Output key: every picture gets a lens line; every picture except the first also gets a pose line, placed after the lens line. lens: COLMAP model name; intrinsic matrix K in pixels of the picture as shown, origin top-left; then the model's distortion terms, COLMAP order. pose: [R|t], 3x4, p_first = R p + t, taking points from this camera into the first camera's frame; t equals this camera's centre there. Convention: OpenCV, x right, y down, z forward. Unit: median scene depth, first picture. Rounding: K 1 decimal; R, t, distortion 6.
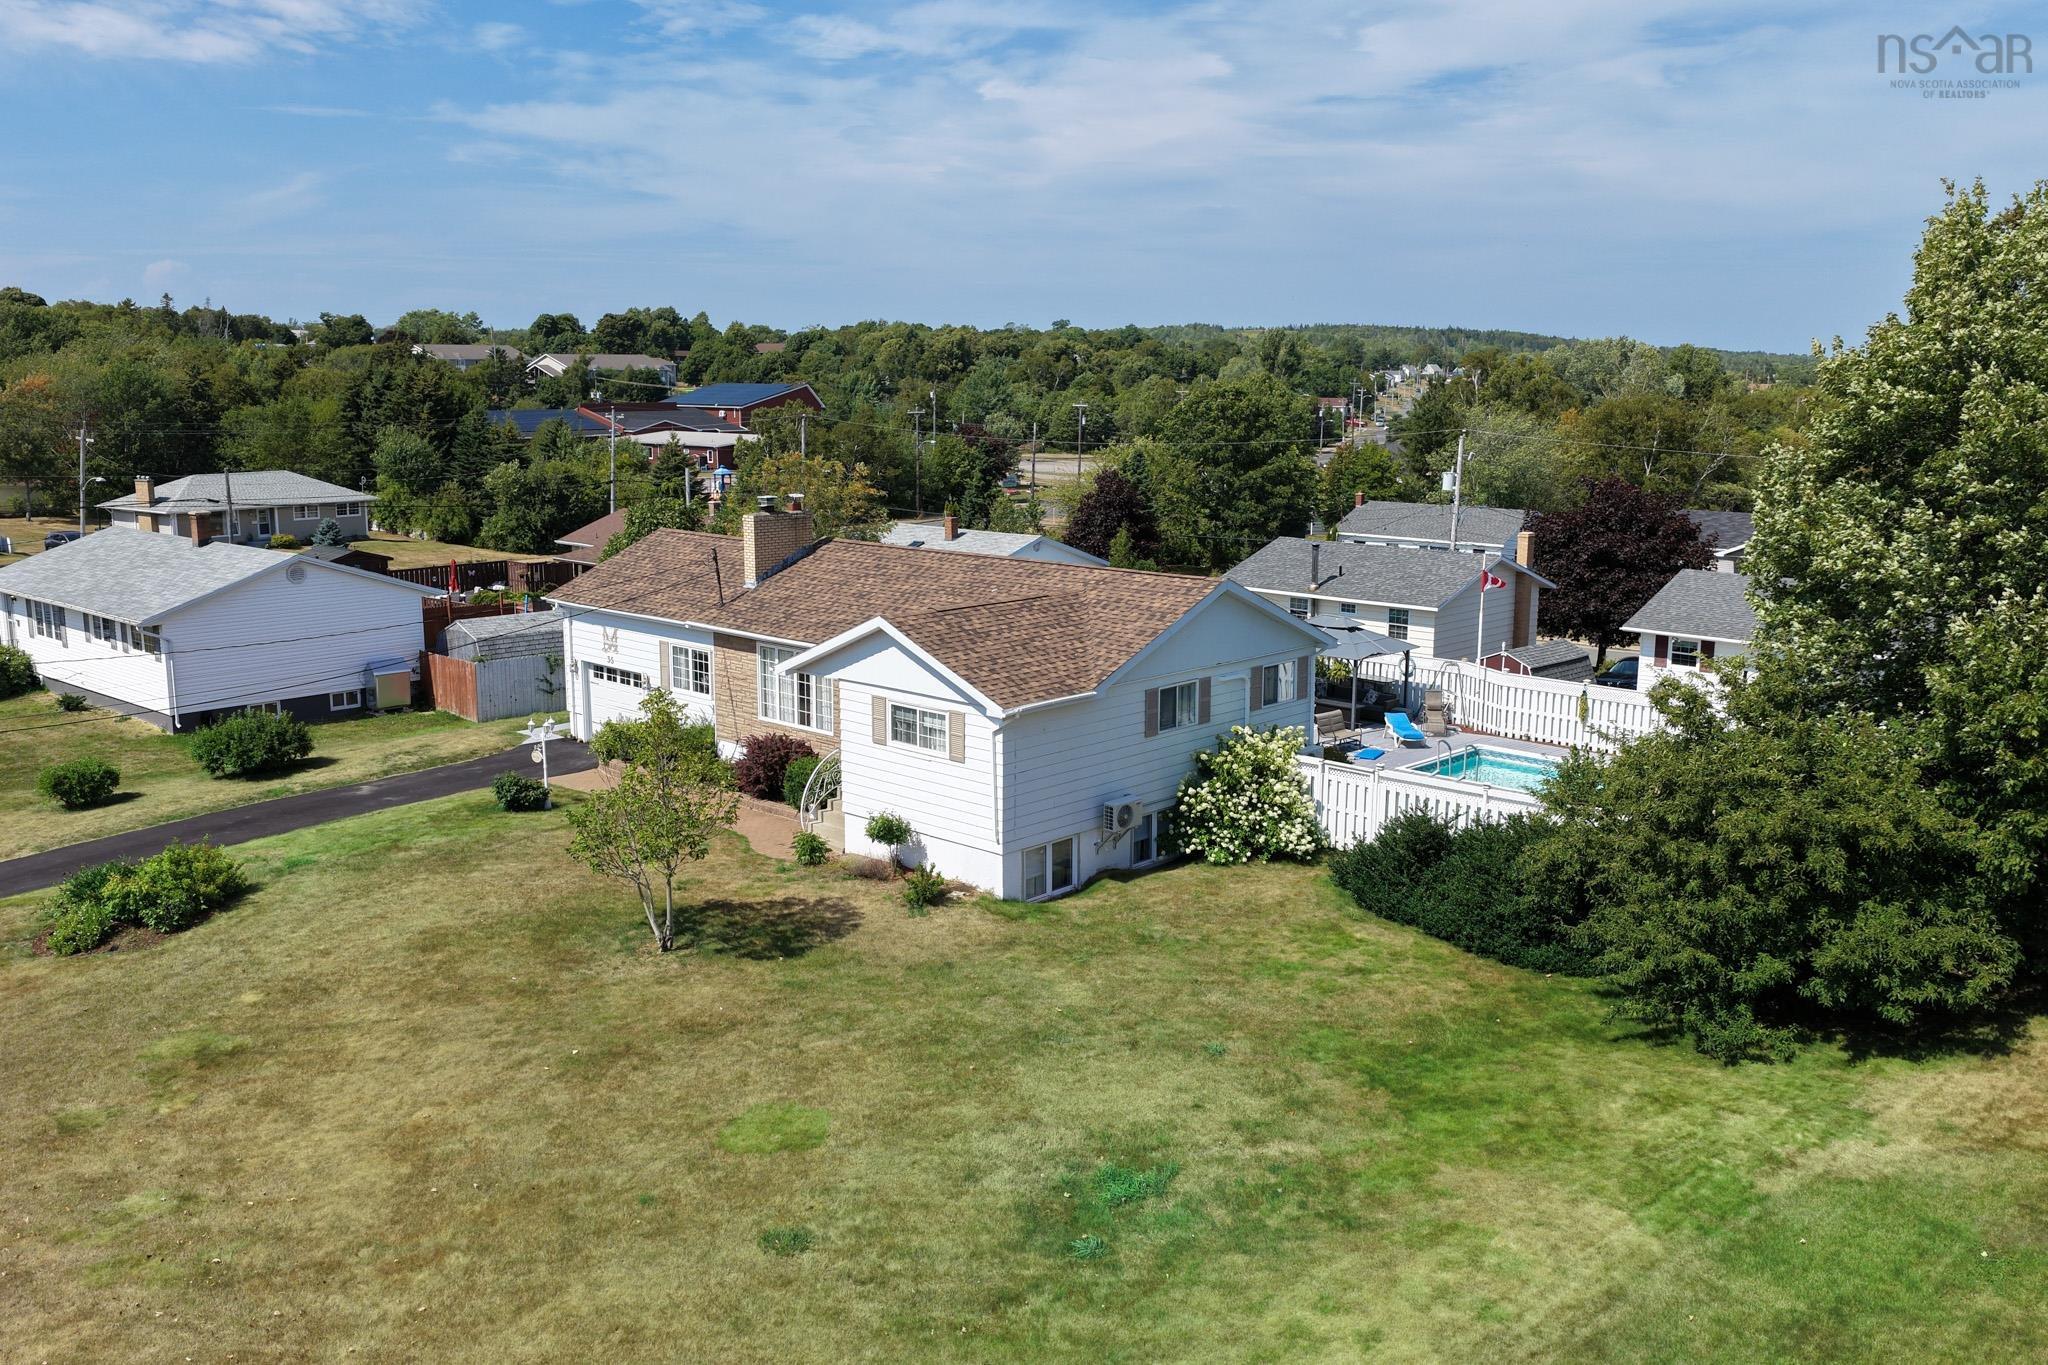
lens RADIAL K [[1704.2, 0, 1032.9], [0, 1704.2, 651.5], [0, 0, 1]] dist [-0.011239, 0.035789]
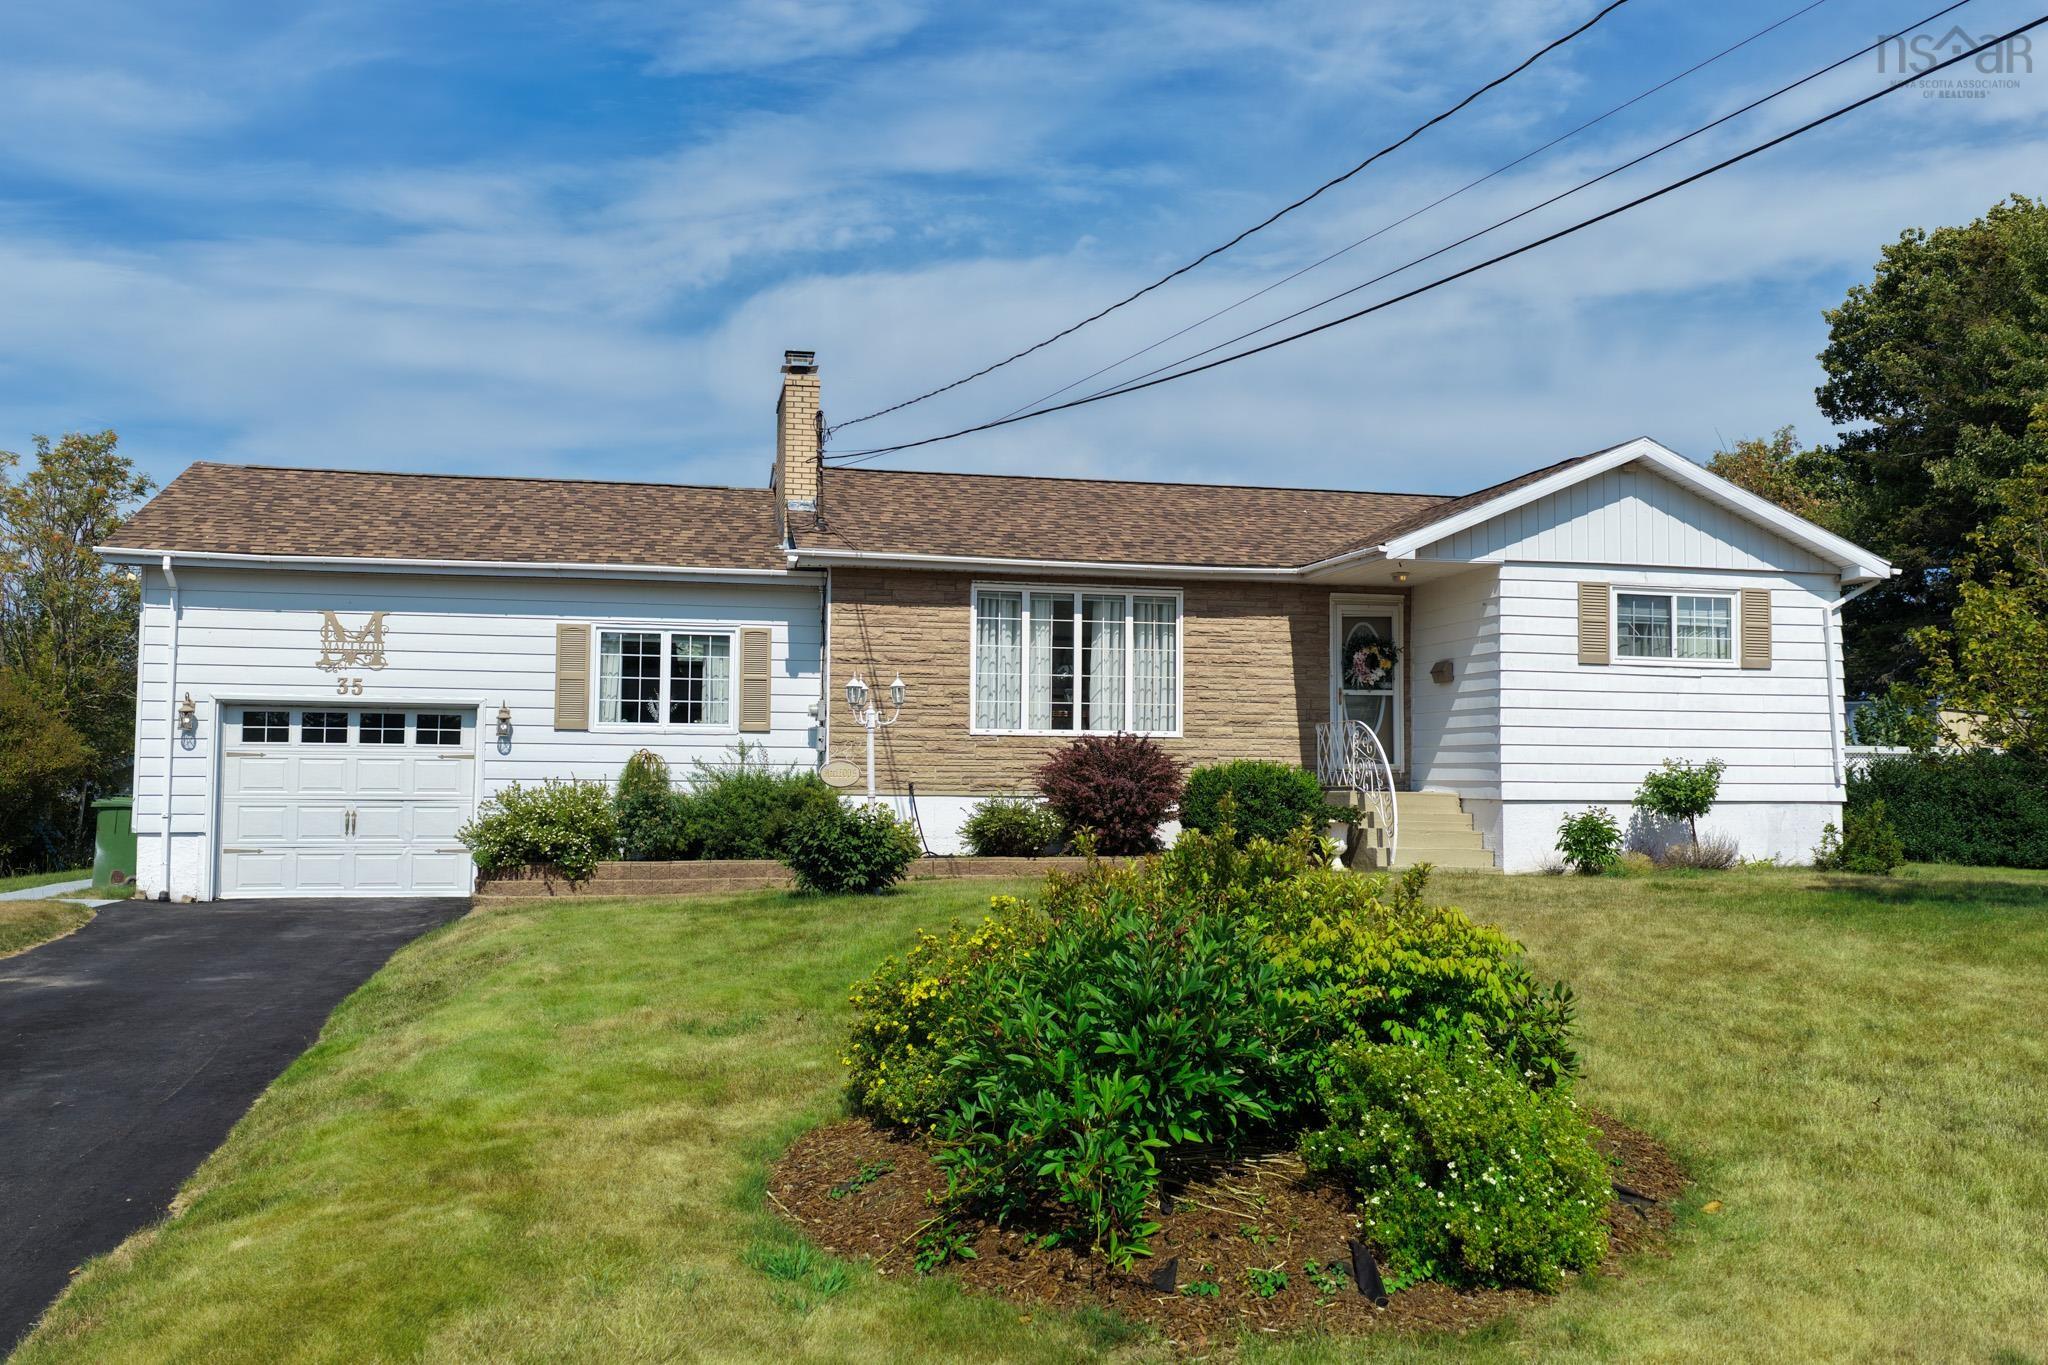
lens RADIAL K [[1704.2, 0, 1021.7], [0, 1704.2, 686.0], [0, 0, 1]] dist [-0.011239, 0.035789]
pose [[0.562391, 0.044257, 0.825686, -0.696022], [0.127906, 0.981891, -0.139748, 0.119686], [-0.816919, 0.184204, 0.546546, 0.845432]]
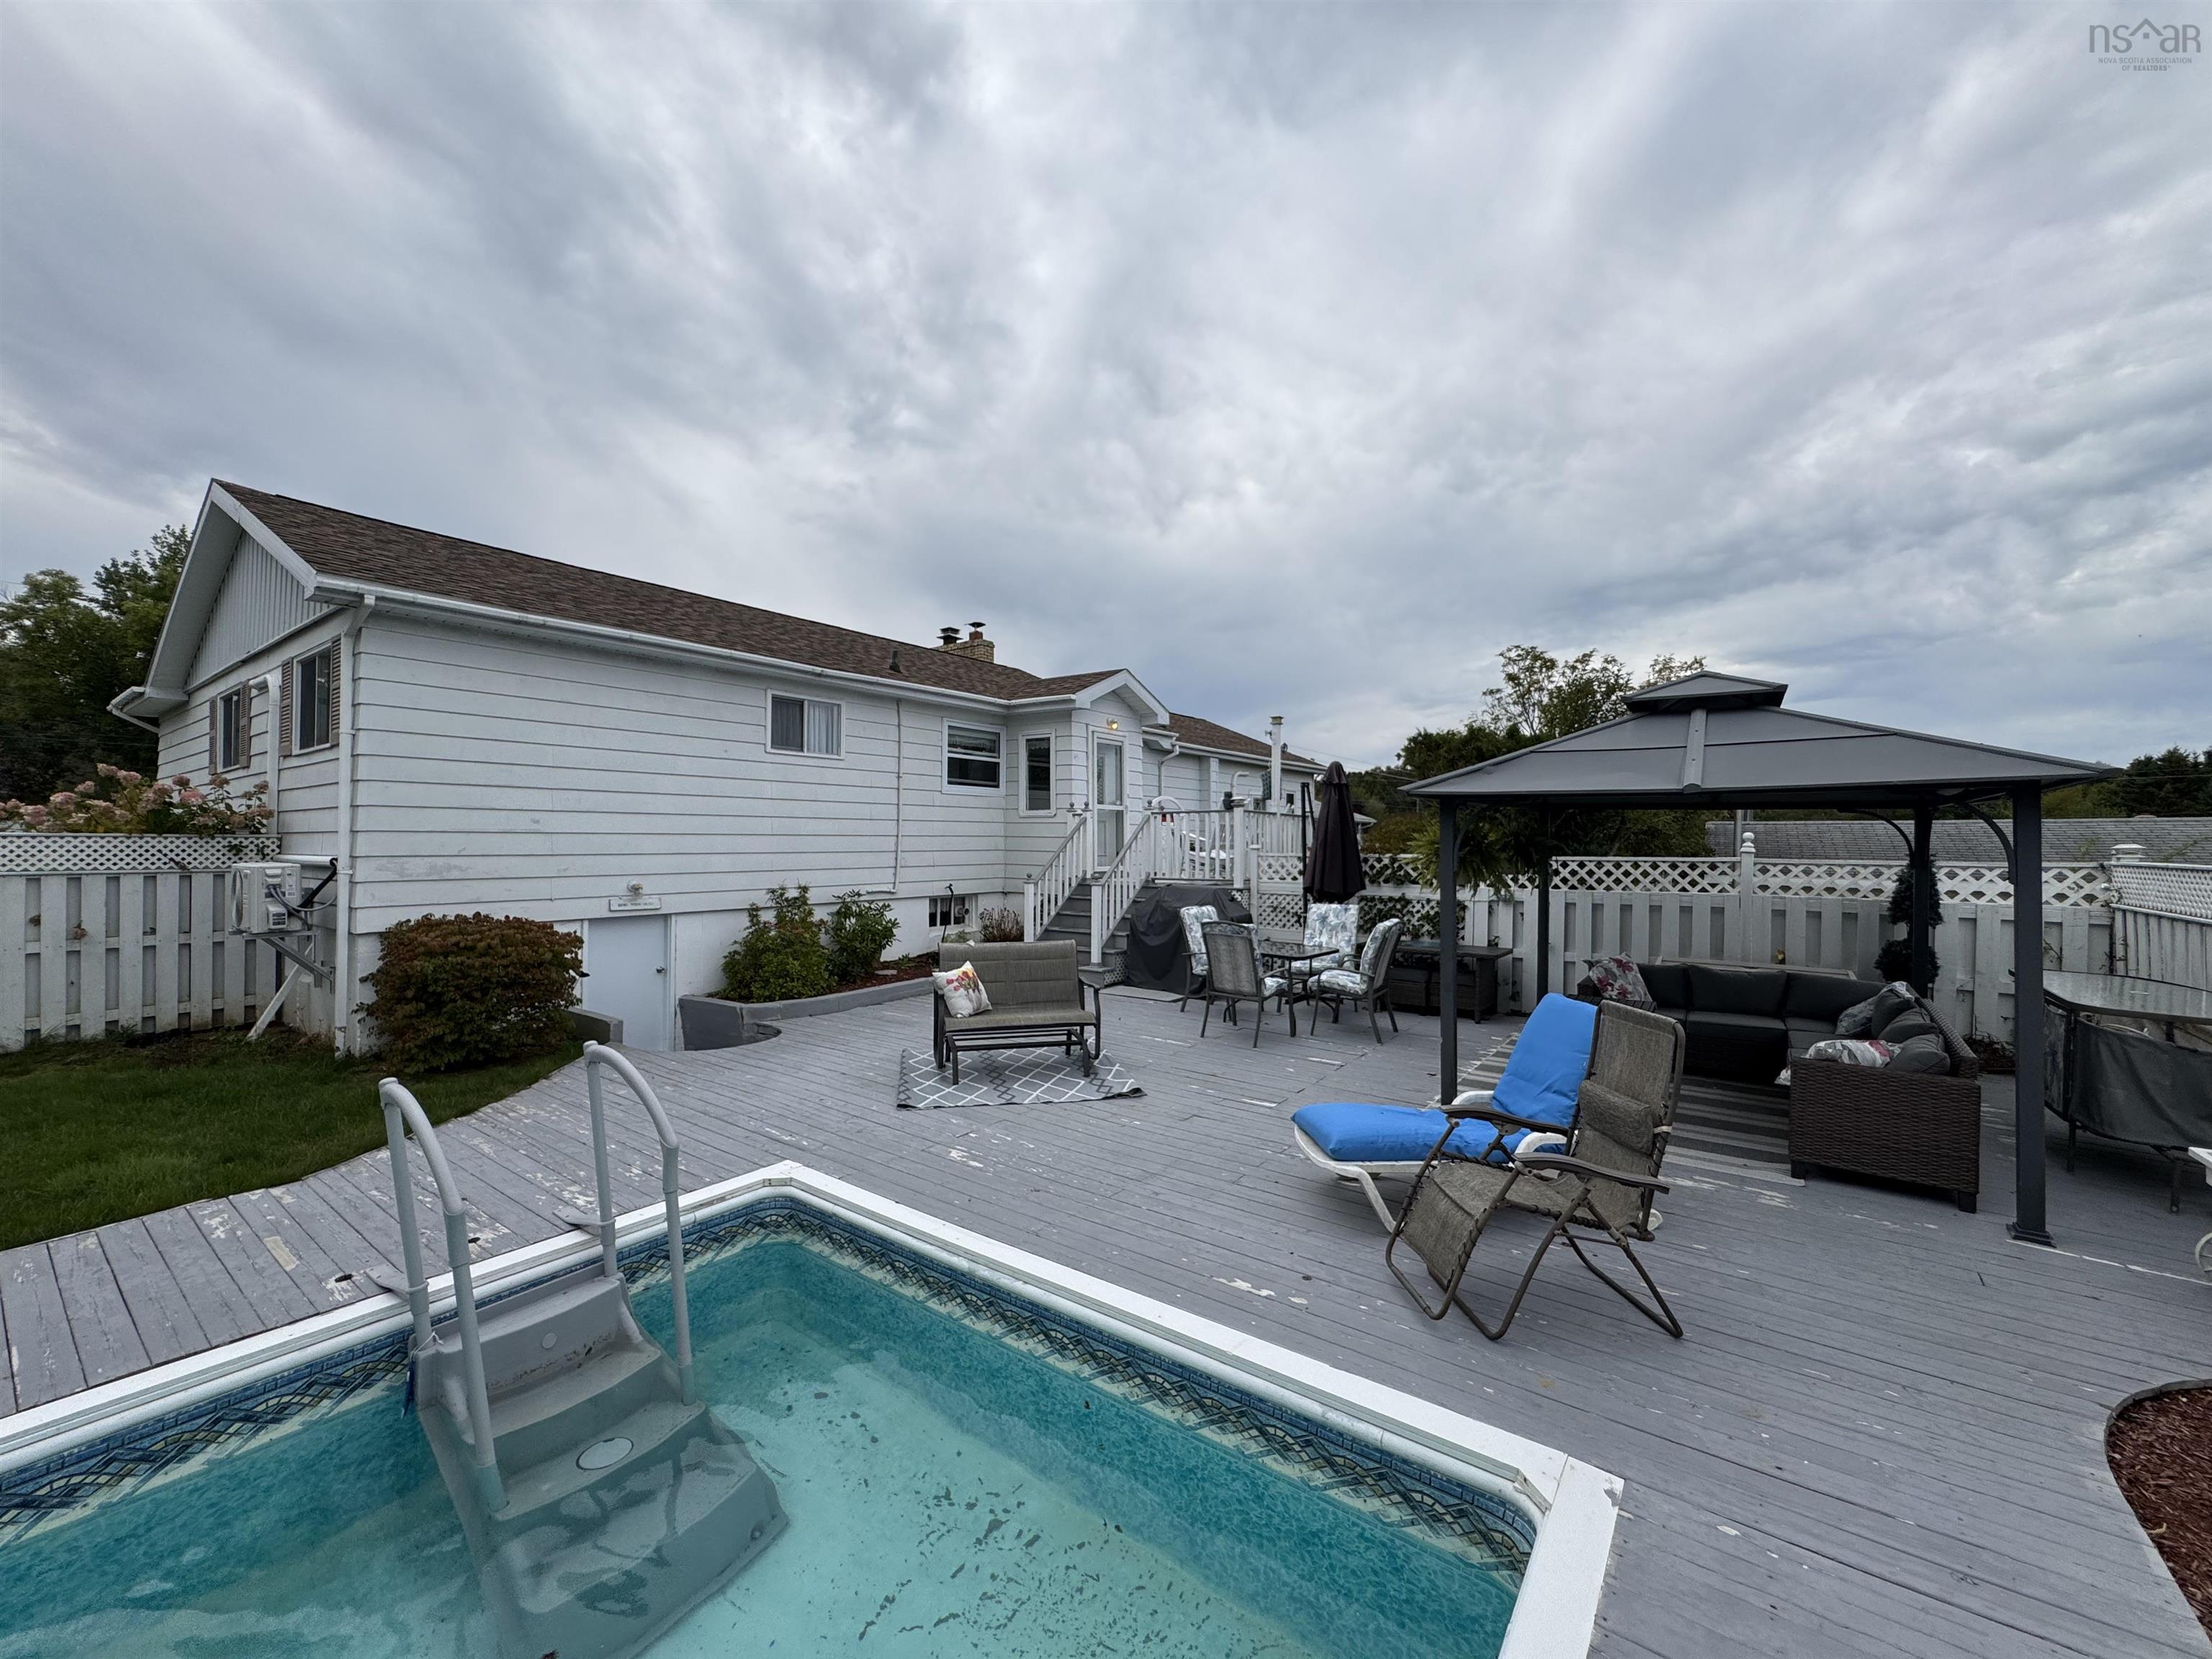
lens RADIAL K [[886.5, 0, 1105.8], [0, 886.5, 828.7], [0, 0, 1]] dist [-0.002752, -0.001818]
pose [[0.127683, -0.018806, -0.991637, 0.435630], [-0.157666, 0.986721, -0.039014, 0.031465], [0.979203, 0.161329, 0.123022, 1.318155]]
